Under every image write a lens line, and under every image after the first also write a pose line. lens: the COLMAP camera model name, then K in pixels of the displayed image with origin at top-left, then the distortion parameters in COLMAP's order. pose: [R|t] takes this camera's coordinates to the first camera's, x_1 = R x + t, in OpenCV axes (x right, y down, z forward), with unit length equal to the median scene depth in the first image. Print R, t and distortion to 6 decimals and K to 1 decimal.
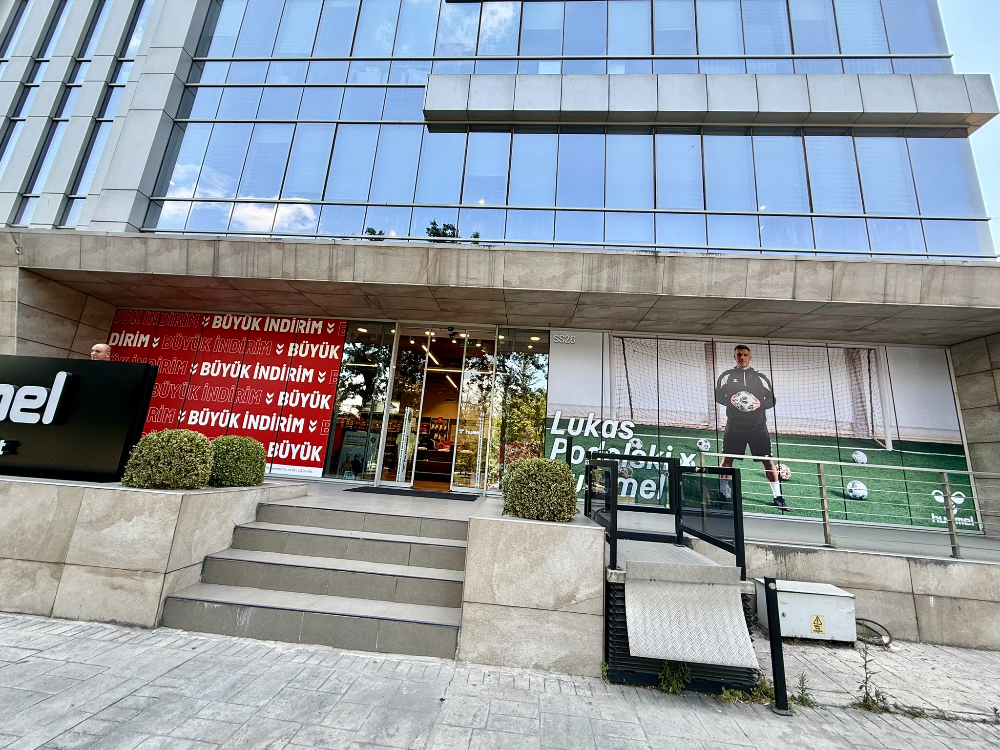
lens RADIAL K [[393.7, 0, 498.5], [0, 393.7, 376.8], [0, 0, 1]] dist [-0.000960, 0.000509]
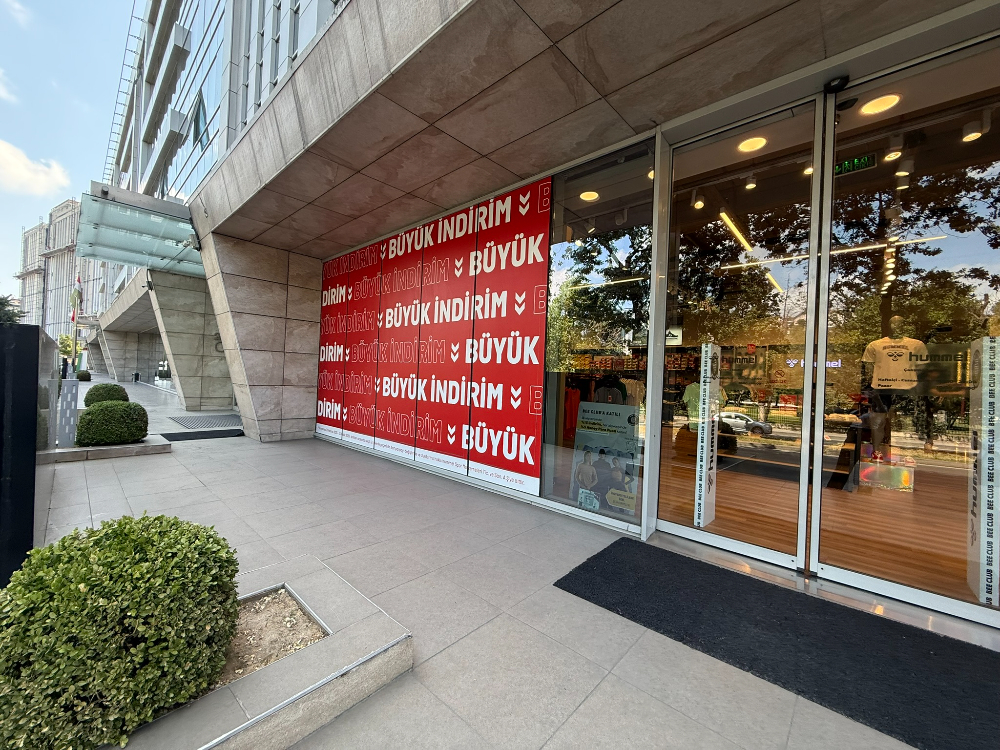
lens RADIAL K [[393.7, 0, 502.4], [0, 393.7, 374.5], [0, 0, 1]] dist [-0.000960, 0.000509]
pose [[0.777998, -0.047164, -0.626494, -0.155265], [0.153507, 0.981225, 0.116760, 0.030403], [0.609224, -0.187010, 0.770632, 0.603428]]
